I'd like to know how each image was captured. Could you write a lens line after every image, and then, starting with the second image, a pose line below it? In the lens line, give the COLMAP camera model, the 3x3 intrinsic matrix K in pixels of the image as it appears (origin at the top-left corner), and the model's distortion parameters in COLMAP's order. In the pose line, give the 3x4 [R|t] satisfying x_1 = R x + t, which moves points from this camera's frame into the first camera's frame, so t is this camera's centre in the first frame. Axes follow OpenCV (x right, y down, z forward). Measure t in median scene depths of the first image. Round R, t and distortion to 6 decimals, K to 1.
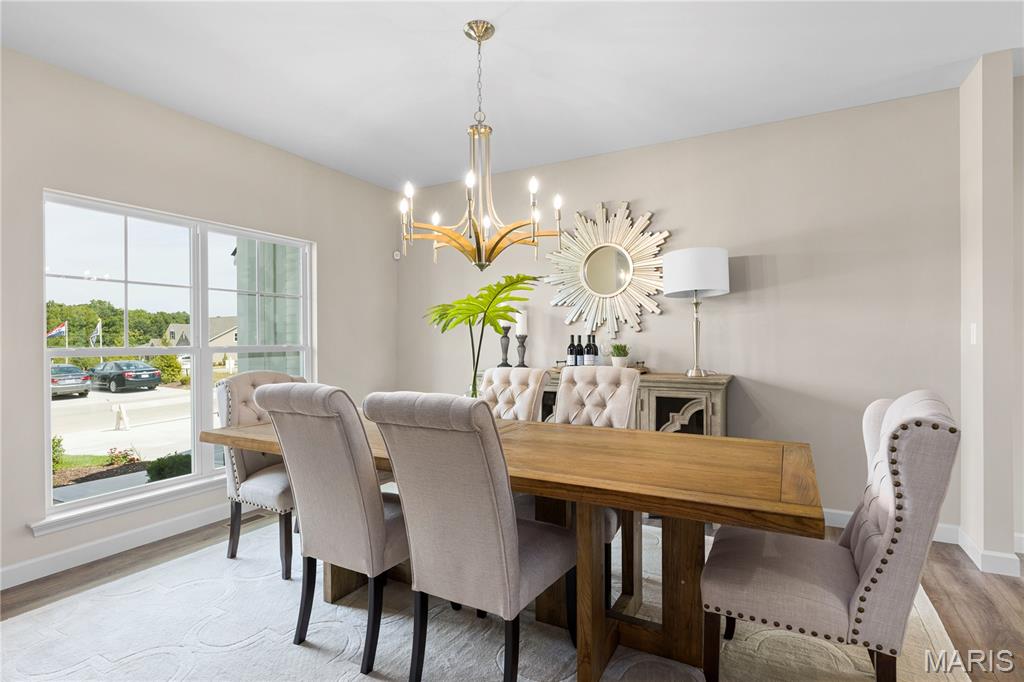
lens RADIAL K [[521.9, 0, 511.6], [0, 521.9, 338.7], [0, 0, 1]] dist [-0.000131, -0.000015]
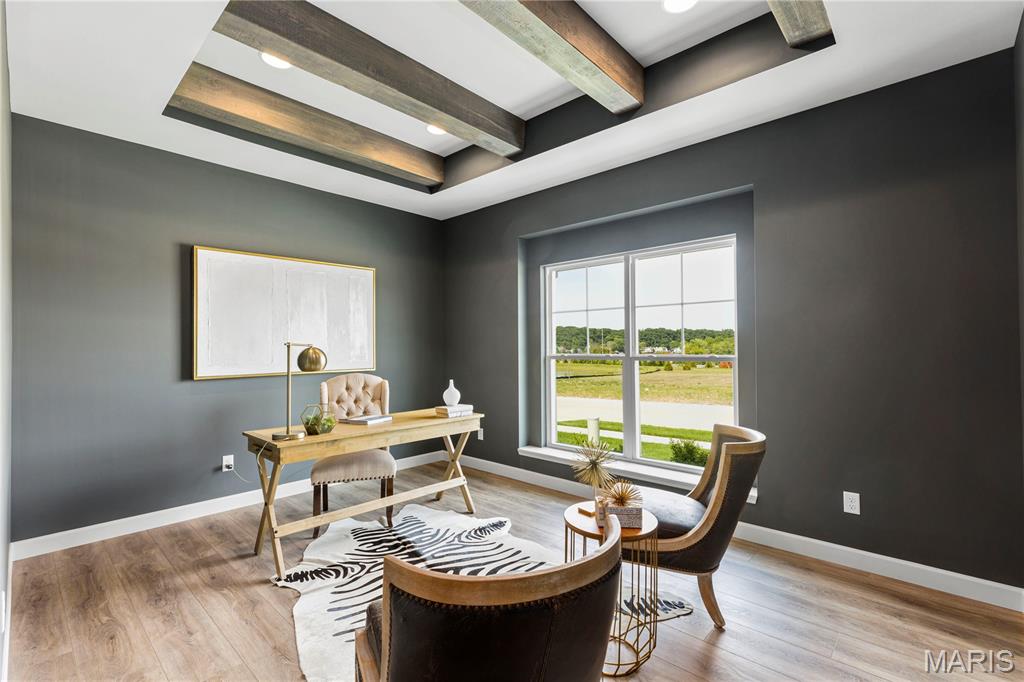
lens RADIAL K [[459.6, 0, 512.2], [0, 459.6, 343.4], [0, 0, 1]] dist [0.001612, -0.000134]
pose [[-0.252166, -0.007856, -0.967652, 0.516864], [-0.007636, 0.999952, -0.006129, -0.004500], [0.967654, 0.005843, -0.252214, 1.000743]]
